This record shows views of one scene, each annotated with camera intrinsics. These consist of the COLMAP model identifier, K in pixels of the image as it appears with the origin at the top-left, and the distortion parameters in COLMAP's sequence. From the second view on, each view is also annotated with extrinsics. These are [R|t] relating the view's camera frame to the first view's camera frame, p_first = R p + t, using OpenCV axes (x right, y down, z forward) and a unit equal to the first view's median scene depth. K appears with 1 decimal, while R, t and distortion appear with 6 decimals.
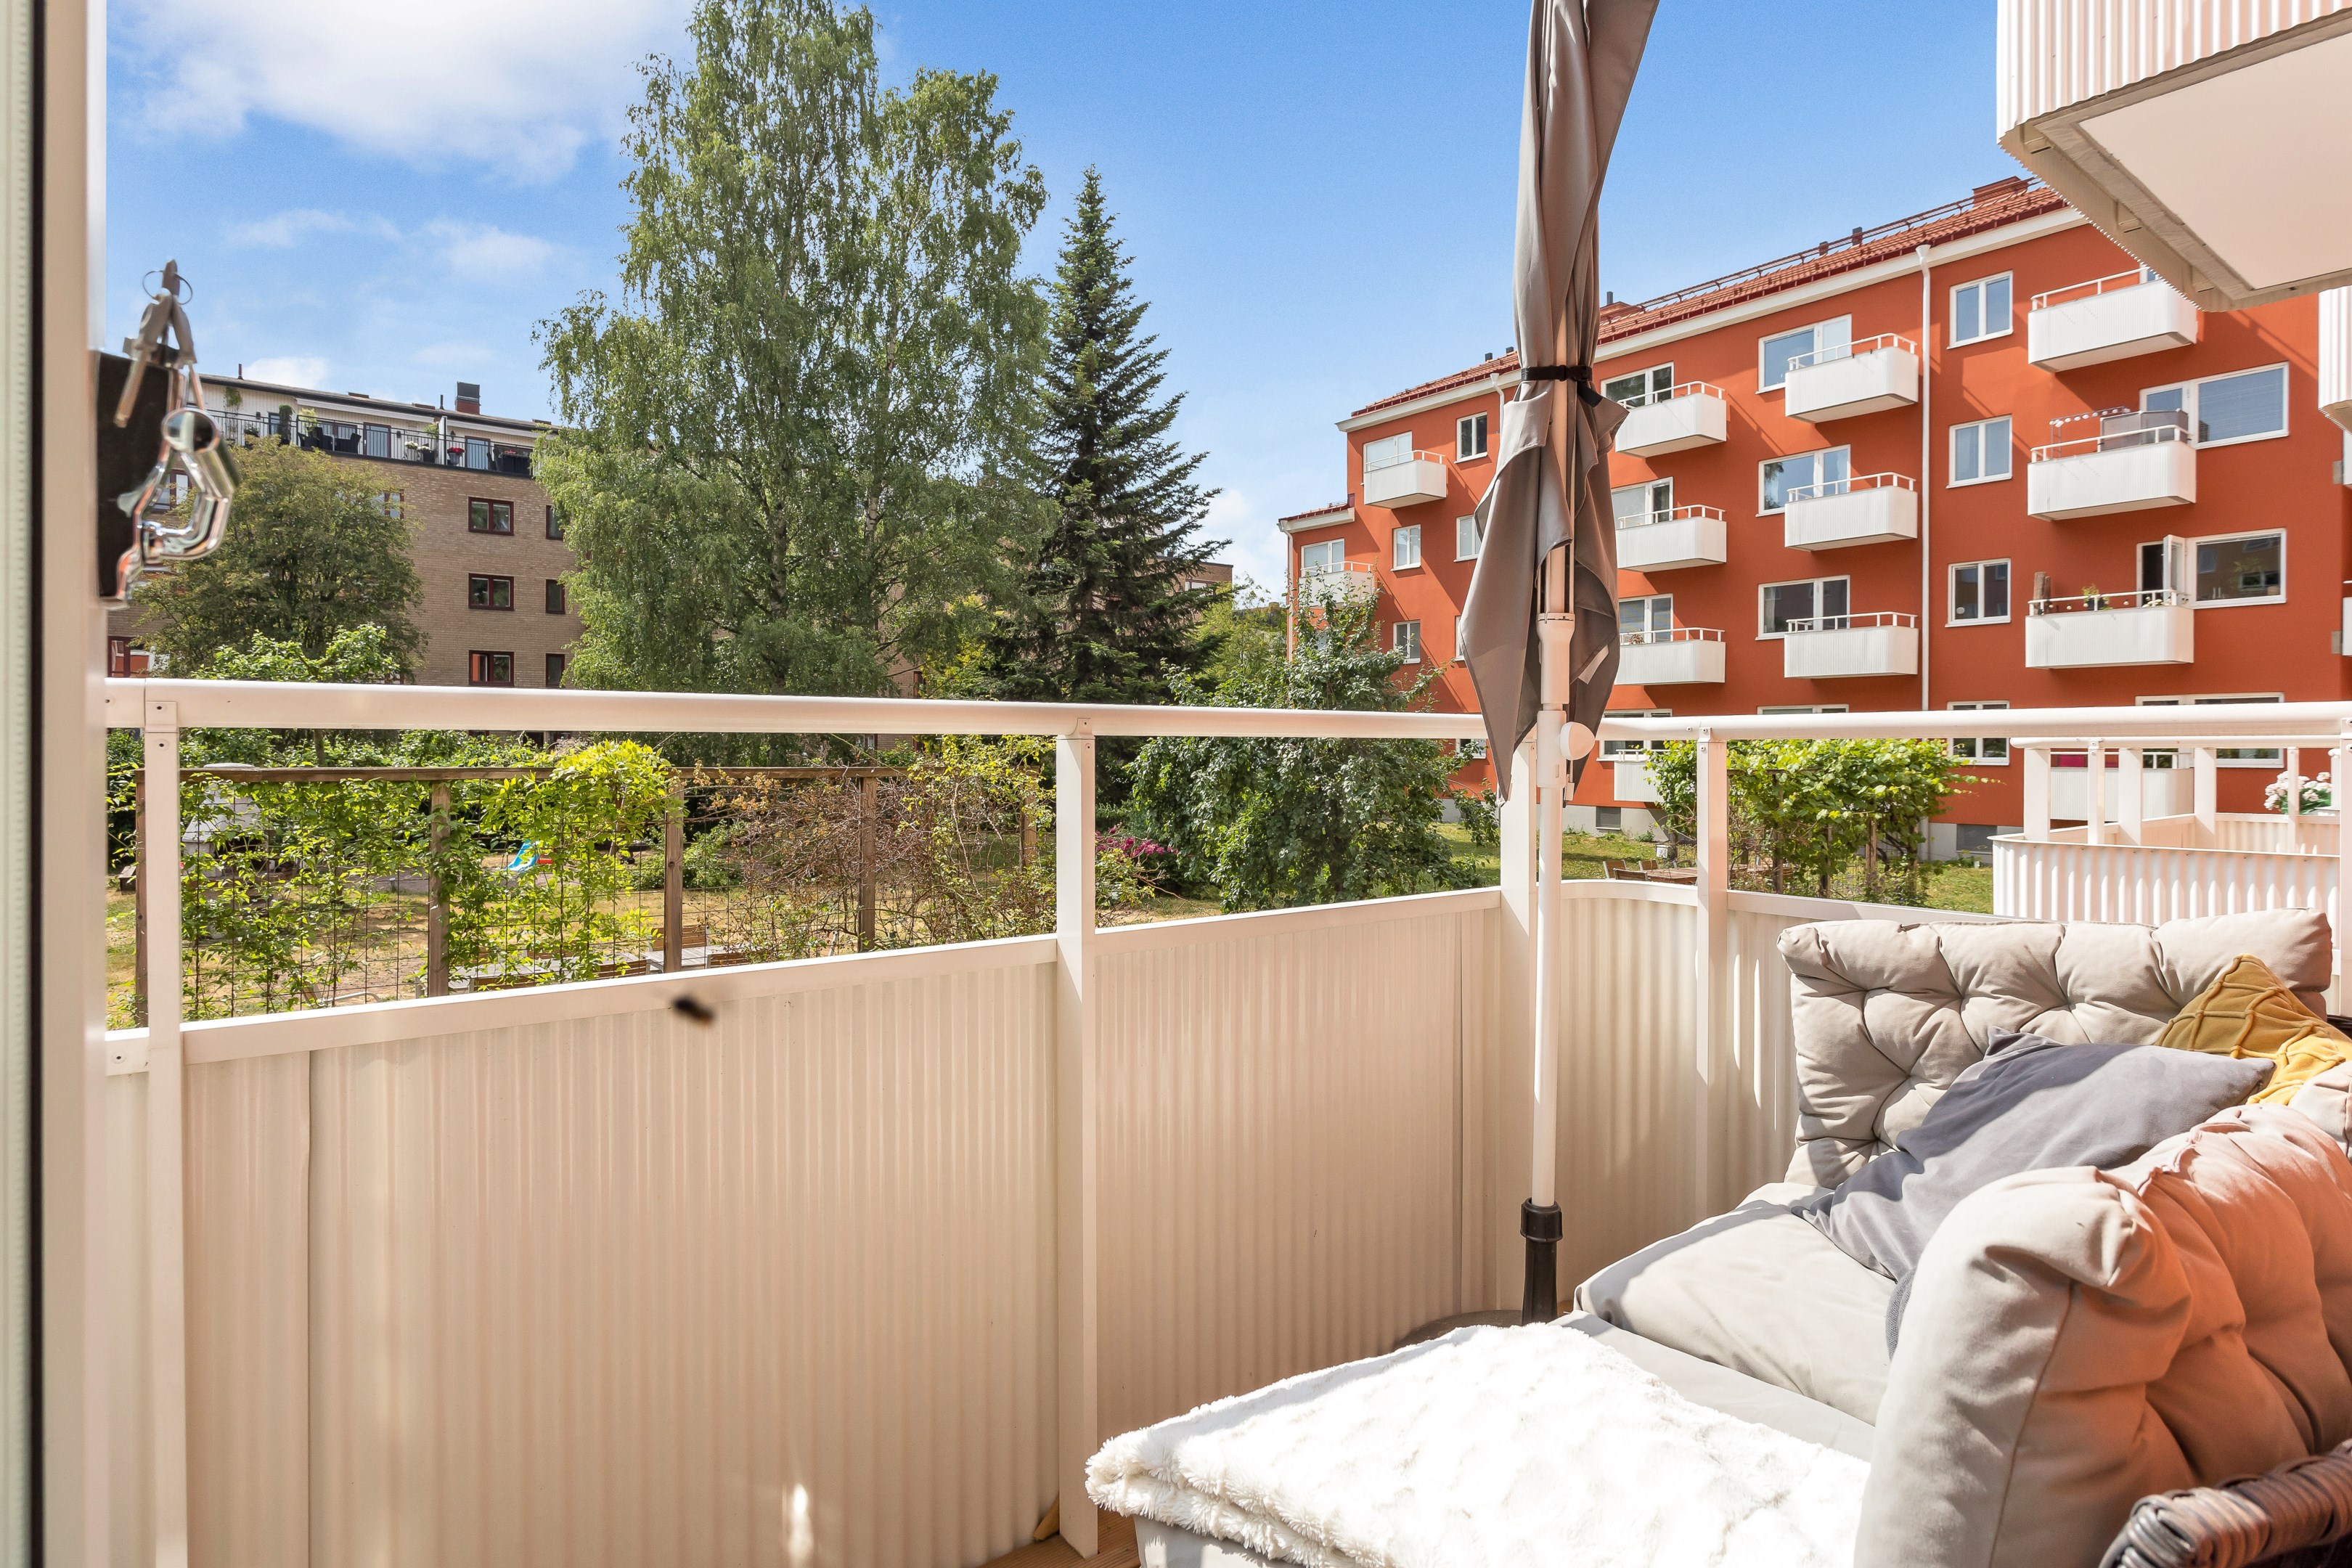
lens RADIAL K [[1235.0, 0, 1163.2], [0, 1235.0, 754.4], [0, 0, 1]] dist [-0.006537, 0.008273]
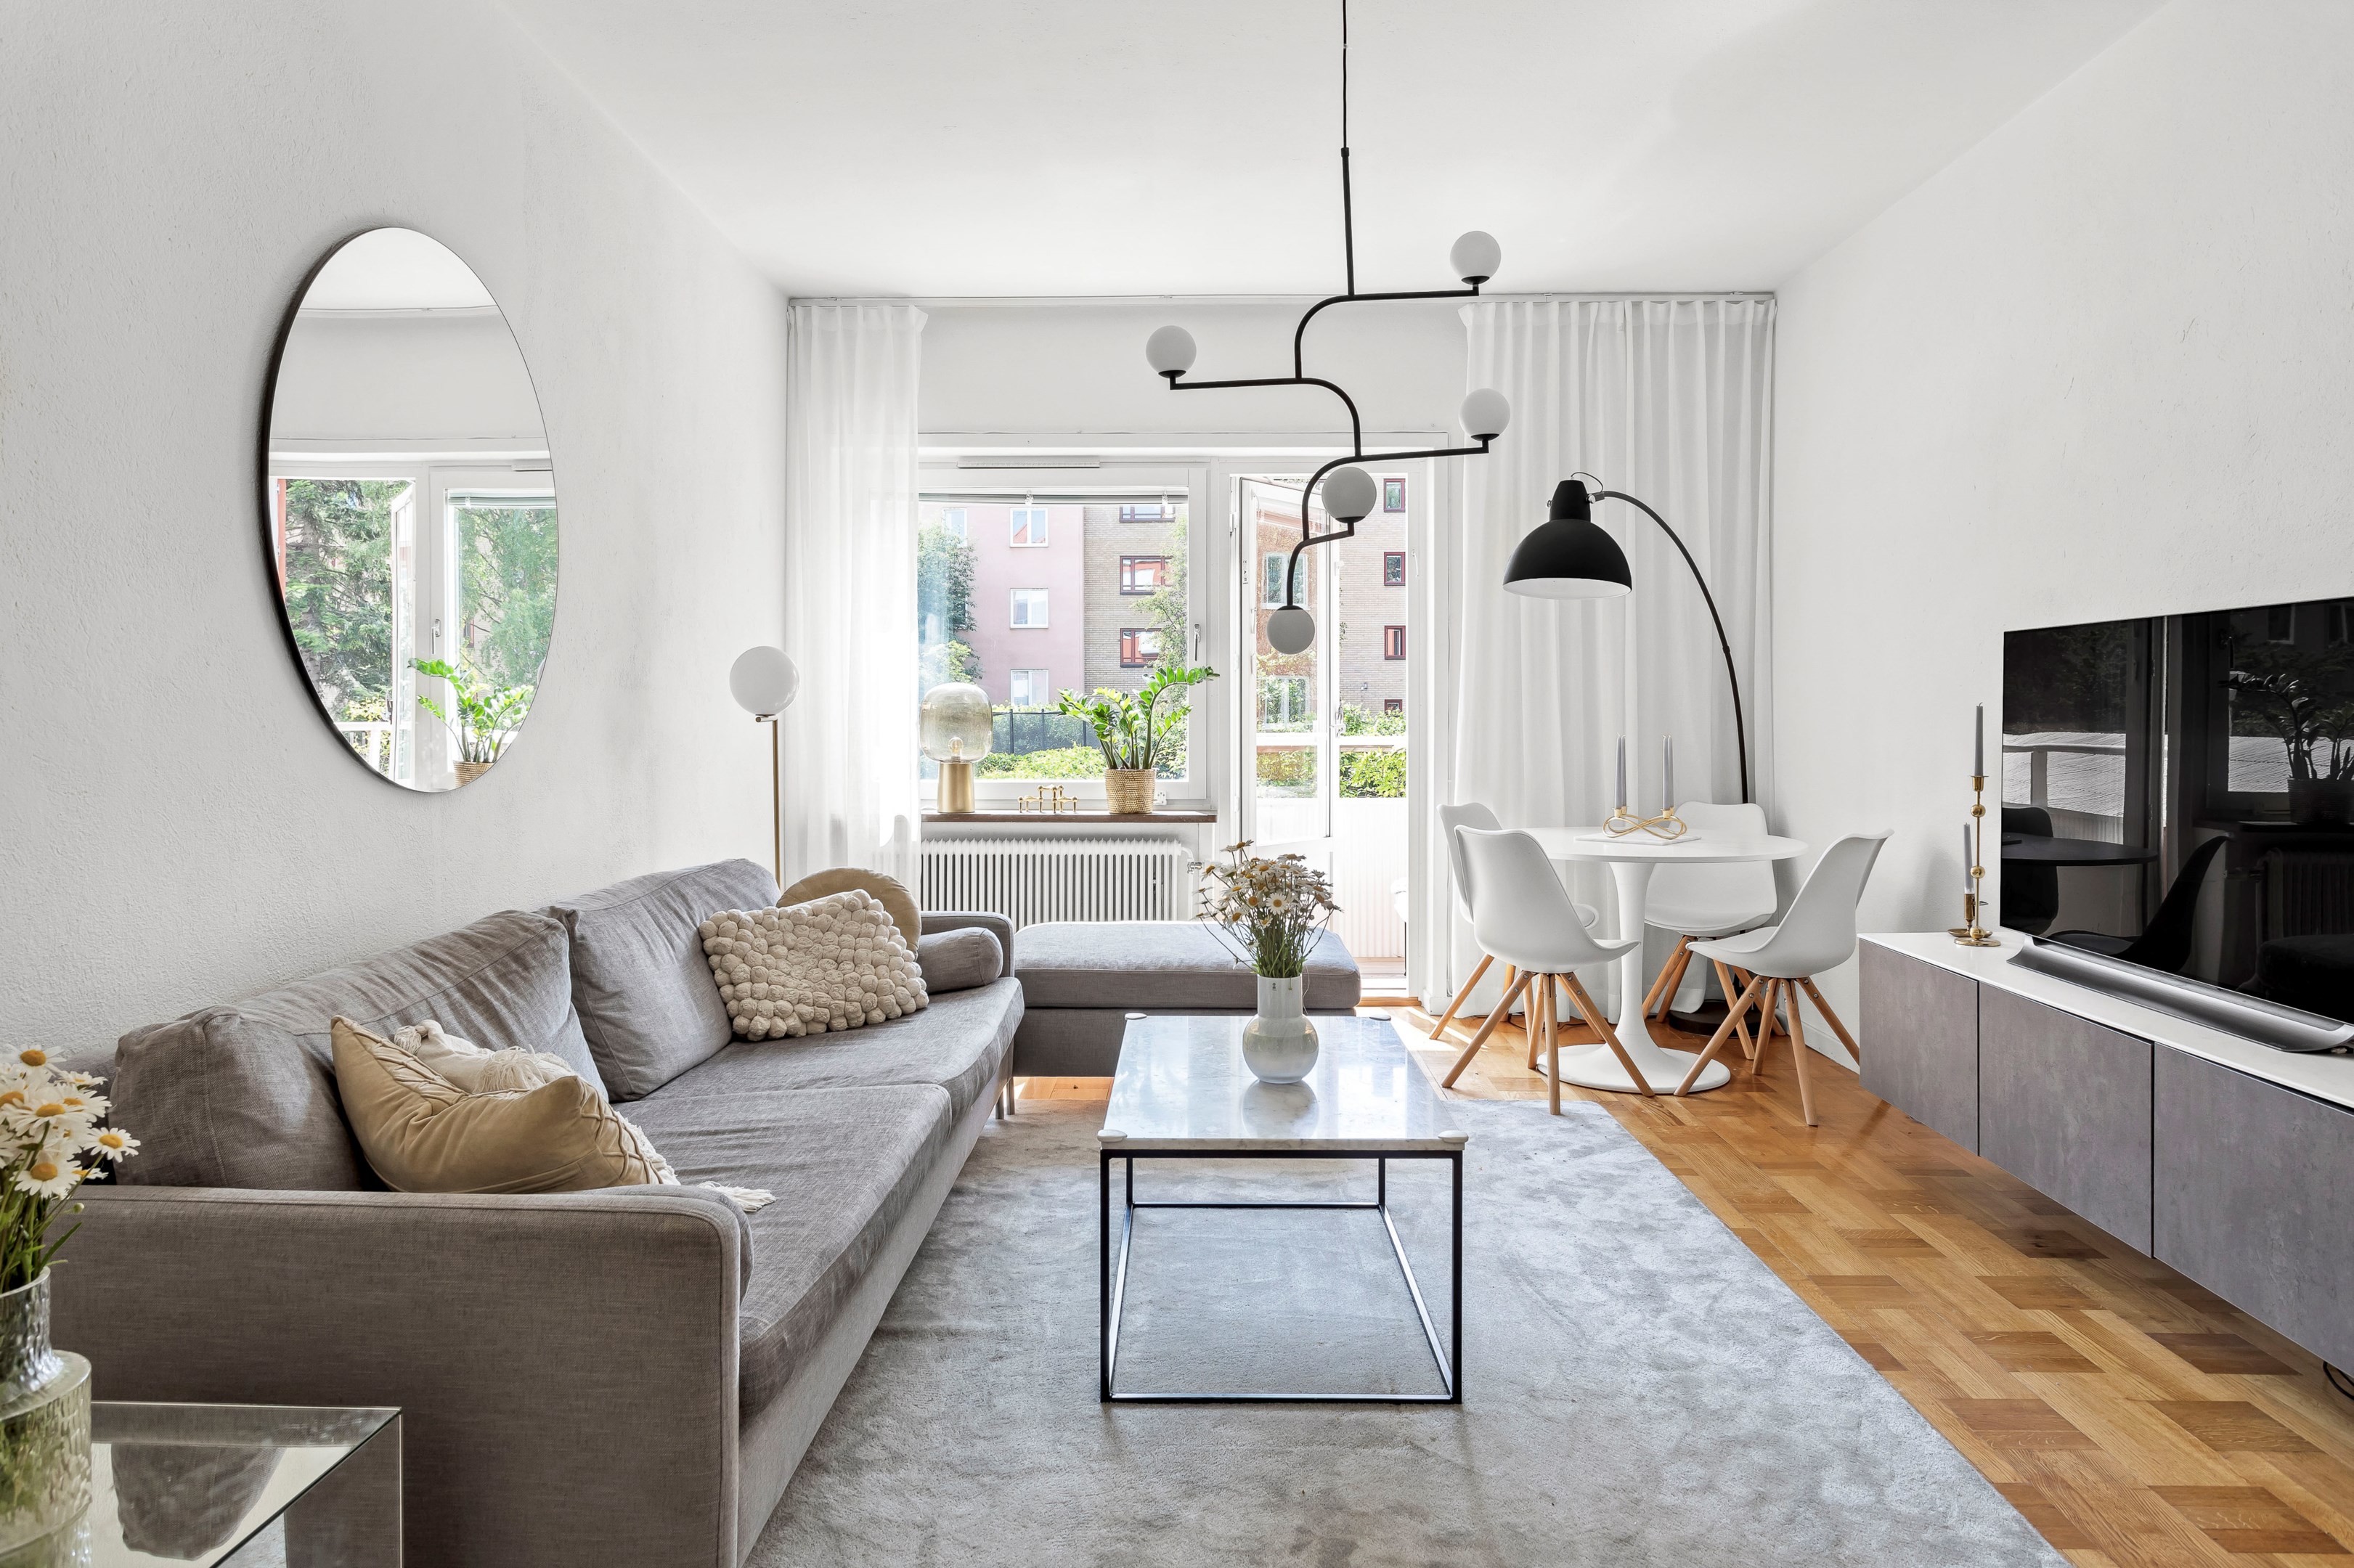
lens RADIAL K [[1490.9, 0, 1157.1], [0, 1490.9, 712.6], [0, 0, 1]] dist [0.001480, 0.000125]
pose [[0.782206, -0.006914, -0.622981, 0.107652], [0.002993, 0.999969, -0.007340, -0.004084], [0.623012, 0.003876, 0.782202, -0.158836]]
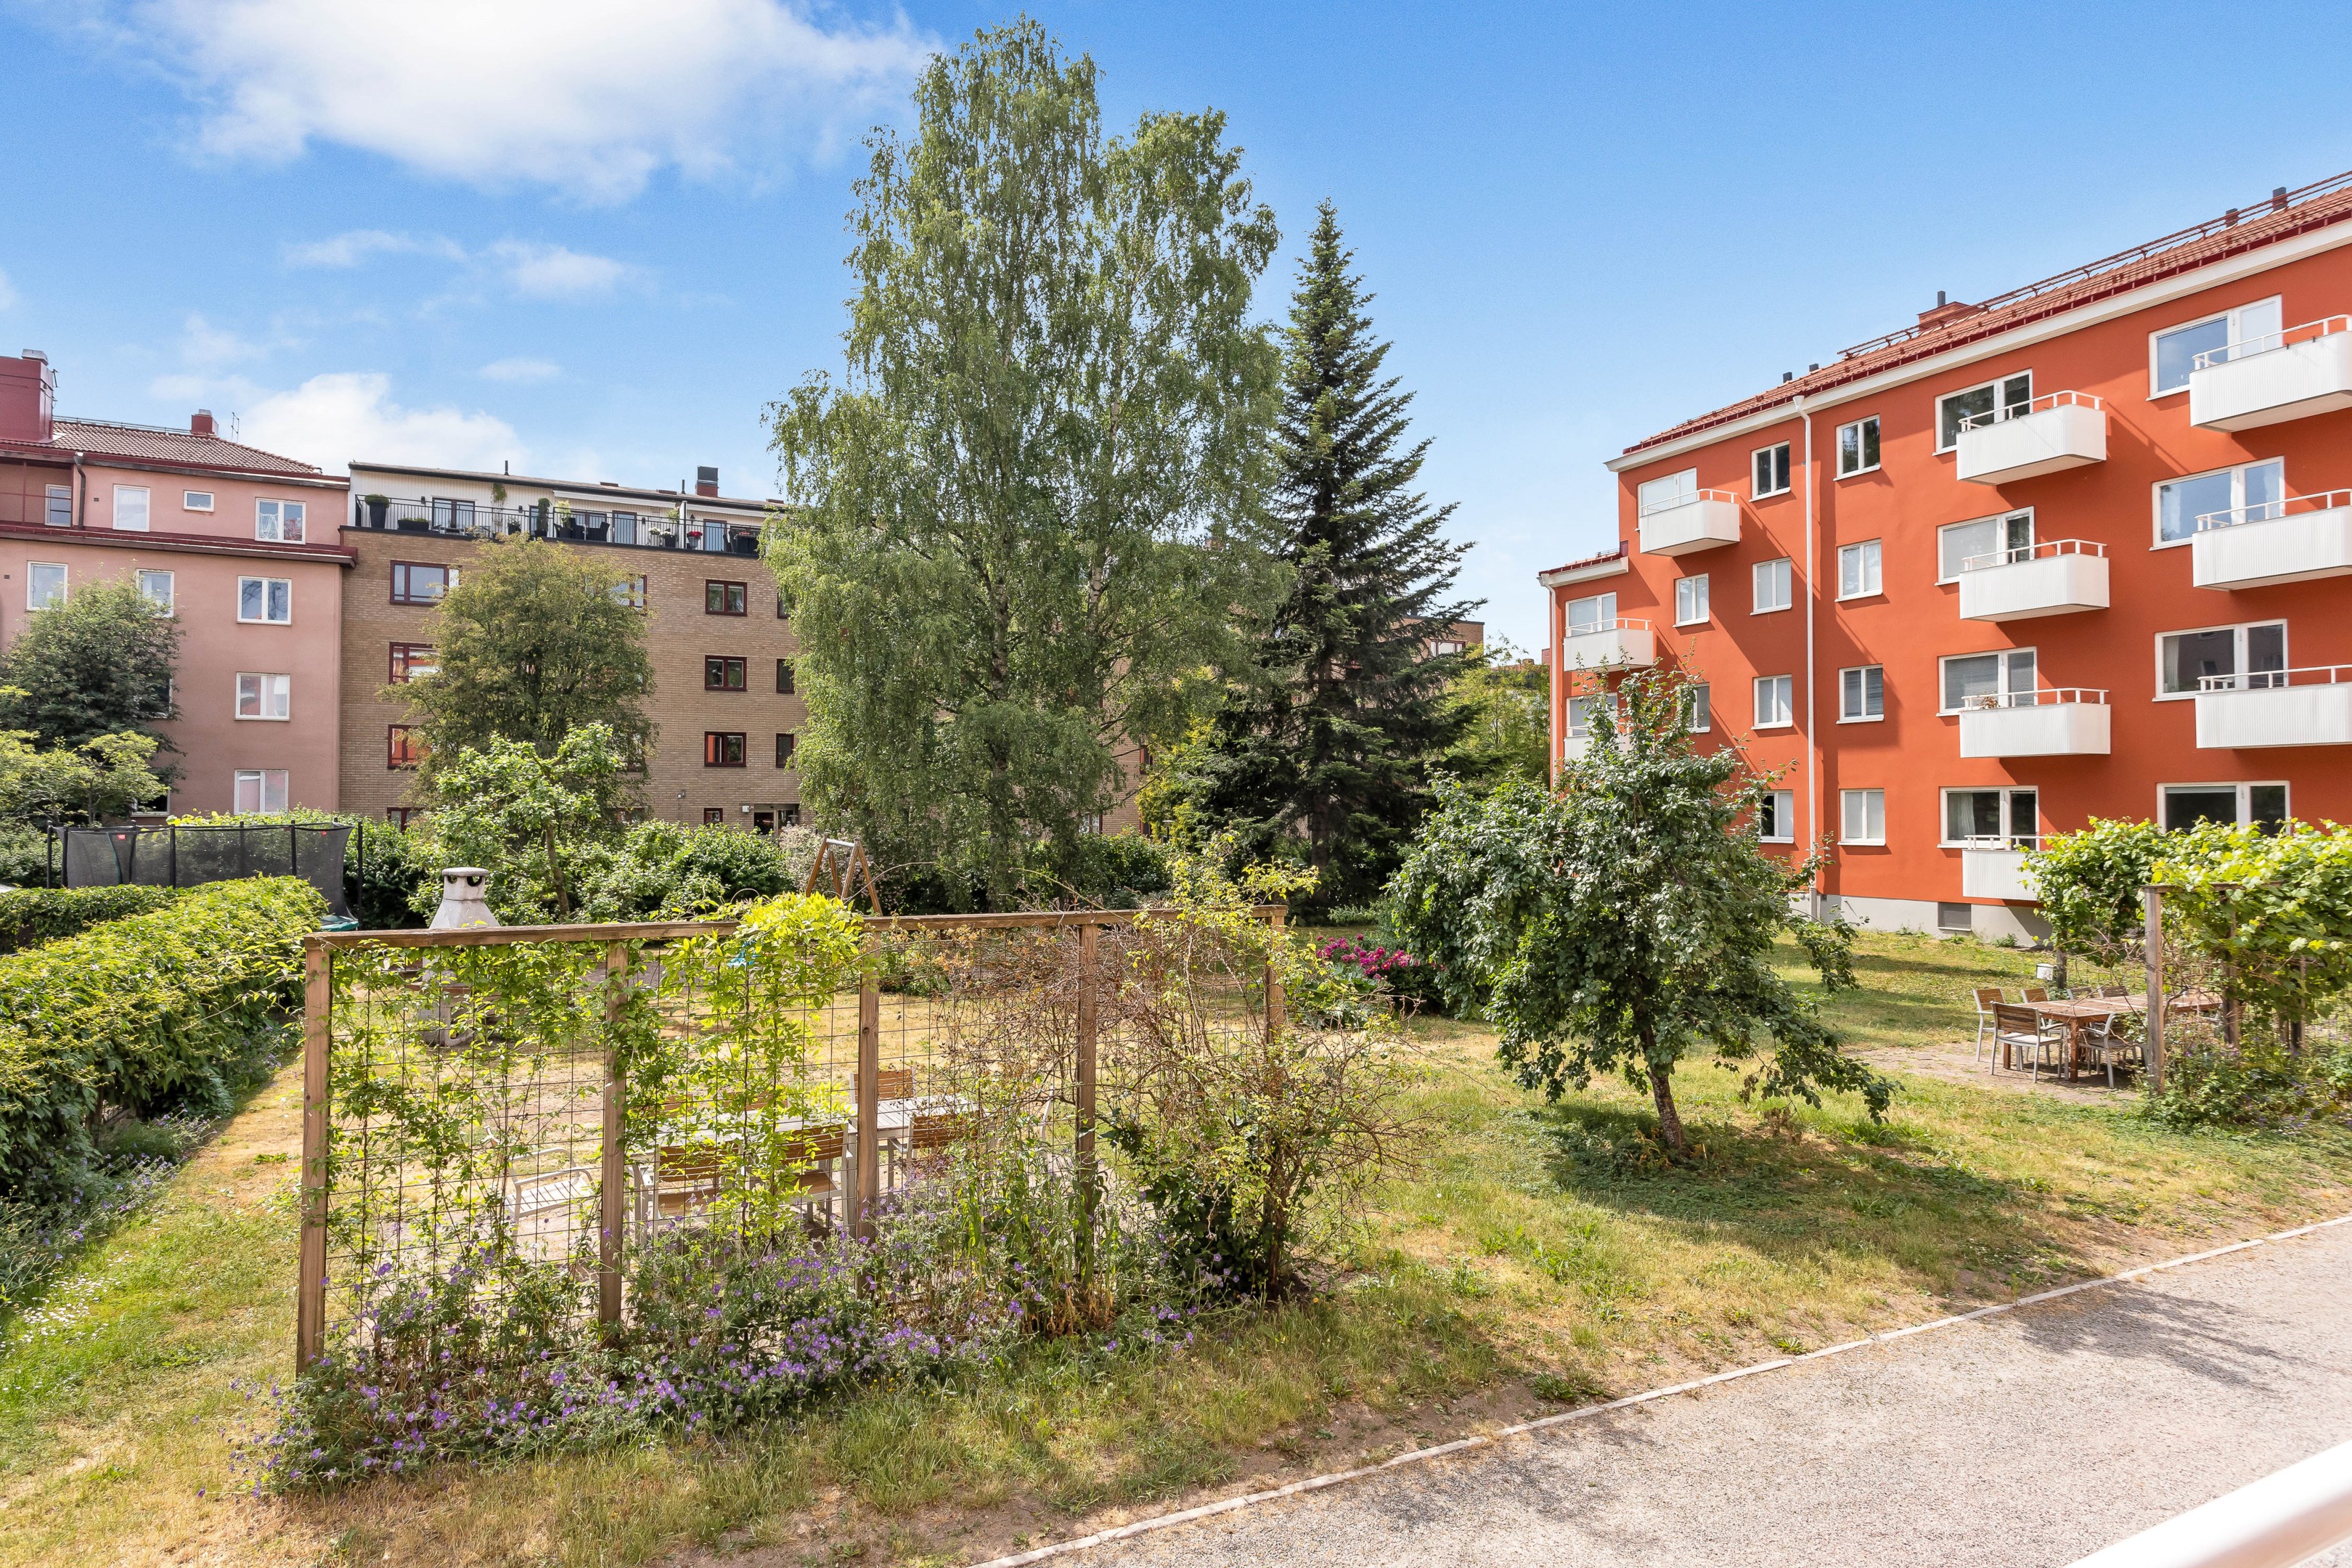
lens RADIAL K [[1307.5, 0, 1162.2], [0, 1307.5, 791.7], [0, 0, 1]] dist [-0.003818, 0.007871]
pose [[0.983467, -0.006954, -0.180953, -0.006629], [0.002750, 0.999721, -0.023472, -0.014455], [0.181065, 0.022586, 0.983212, 0.033146]]
